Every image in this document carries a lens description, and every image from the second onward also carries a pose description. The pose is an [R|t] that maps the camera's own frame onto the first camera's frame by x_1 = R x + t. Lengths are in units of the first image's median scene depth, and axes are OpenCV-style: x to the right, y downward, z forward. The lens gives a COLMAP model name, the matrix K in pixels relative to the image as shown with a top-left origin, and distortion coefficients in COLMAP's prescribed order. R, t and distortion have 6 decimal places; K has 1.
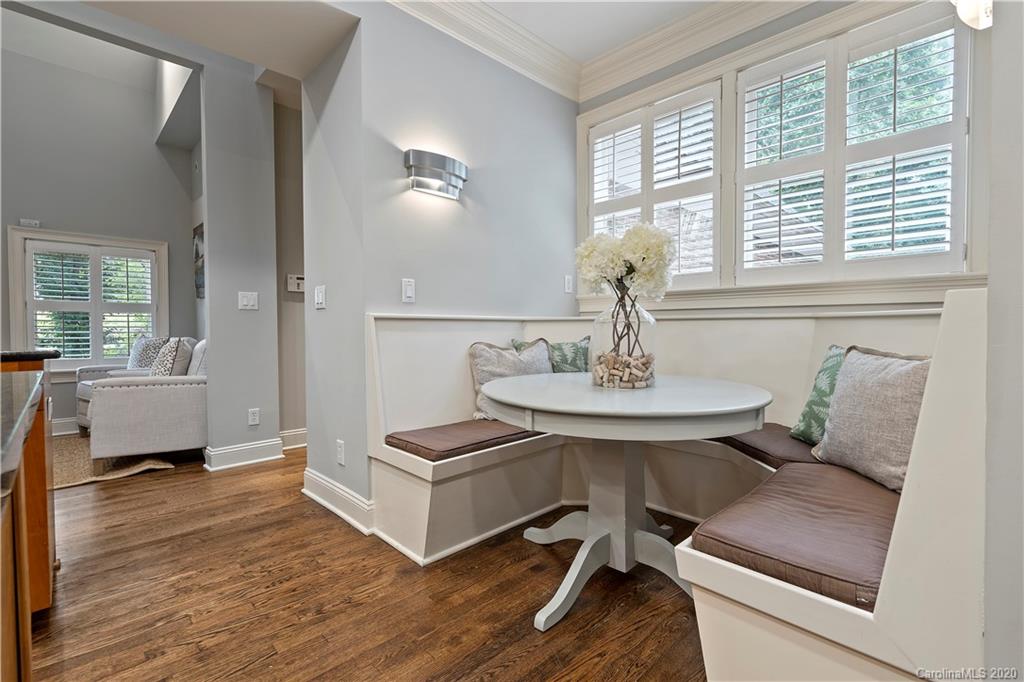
lens RADIAL K [[467.2, 0, 514.9], [0, 467.2, 340.0], [0, 0, 1]] dist [0.000938, 0.000810]
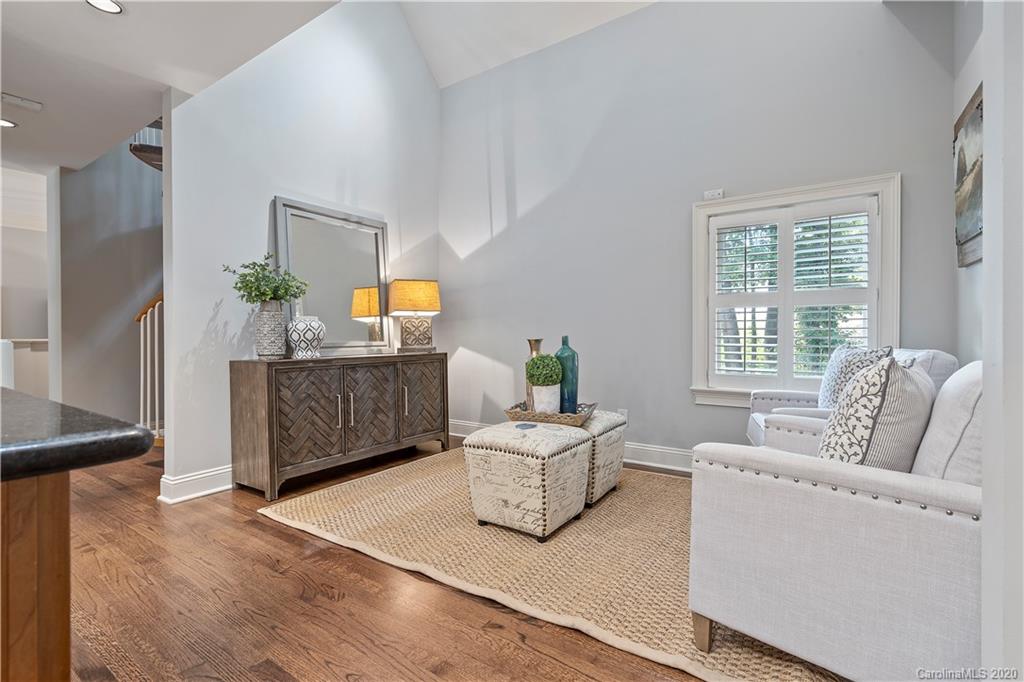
lens RADIAL K [[467.2, 0, 514.9], [0, 467.2, 340.0], [0, 0, 1]] dist [0.000938, 0.000810]
pose [[0.207761, 0.013767, -0.978083, -0.572521], [-0.025937, 0.999627, 0.008561, -0.016711], [0.977836, 0.023590, 0.208041, 0.855061]]
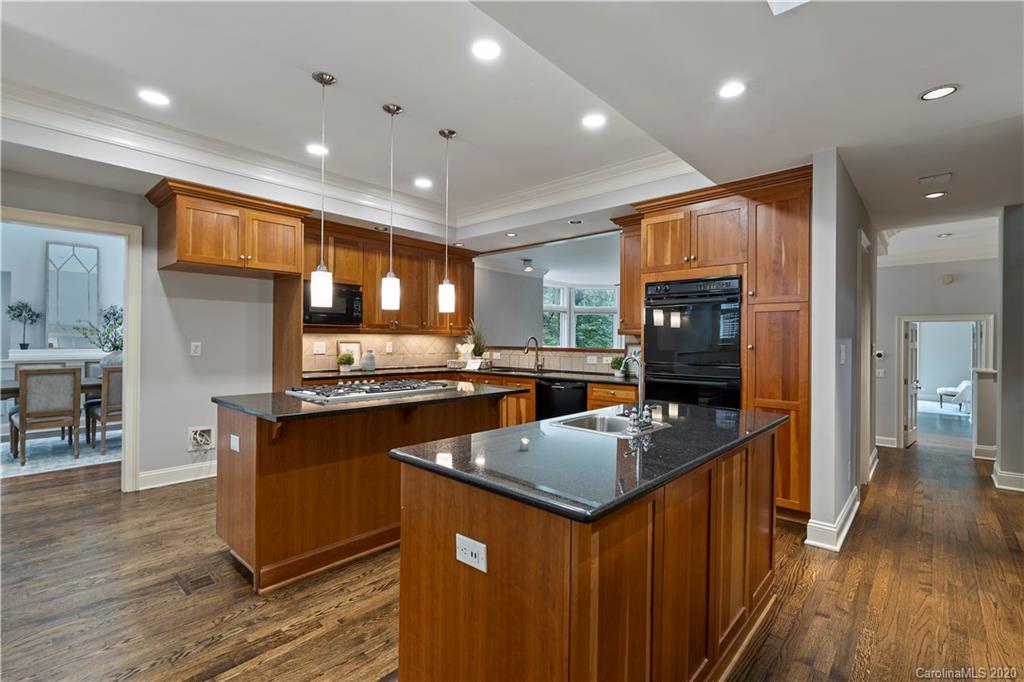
lens RADIAL K [[459.3, 0, 512.0], [0, 459.3, 341.0], [0, 0, 1]] dist [-0.004291, -0.000437]
pose [[-0.997892, -0.005084, -0.064692, -0.686998], [-0.006835, 0.999615, 0.026876, -0.130399], [0.064530, 0.027261, -0.997543, 1.145911]]
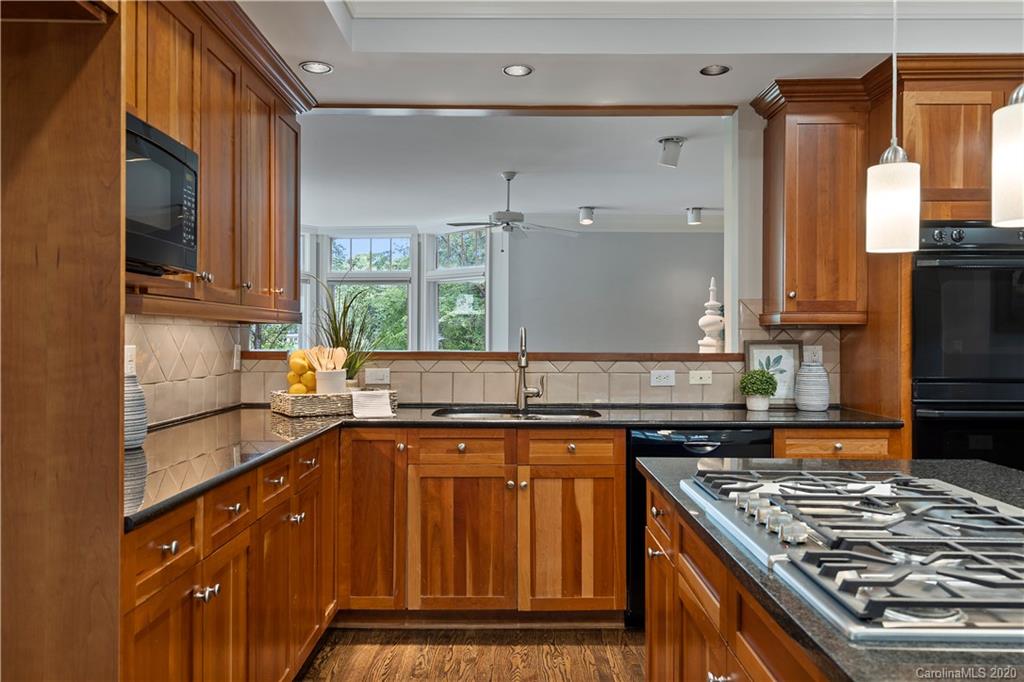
lens RADIAL K [[782.8, 0, 512.0], [0, 782.8, 341.0], [0, 0, 1]] dist [0.009499, -0.003166]
pose [[-0.694702, 0.006925, -0.719264, 0.175940], [-0.018600, 0.999446, 0.027588, -0.109044], [0.719057, 0.032544, -0.694189, 0.070869]]
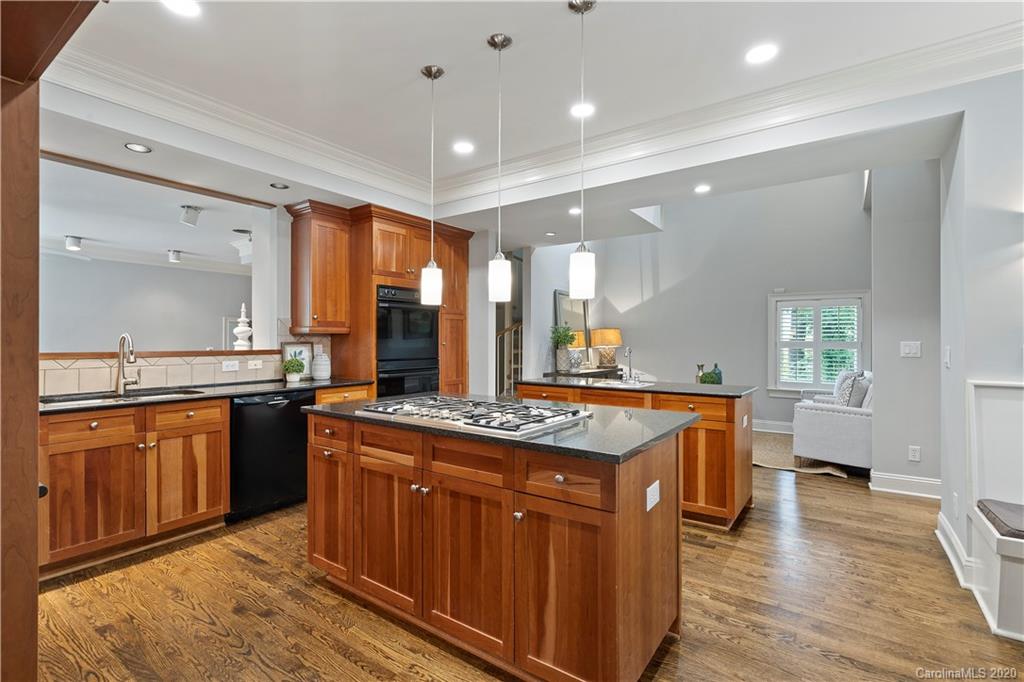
lens RADIAL K [[467.2, 0, 514.9], [0, 467.2, 340.0], [0, 0, 1]] dist [0.000938, 0.000810]
pose [[0.188153, 0.004409, -0.982130, 0.464287], [-0.027189, 0.999630, -0.000721, -0.103455], [0.981763, 0.026839, 0.188203, -0.192360]]
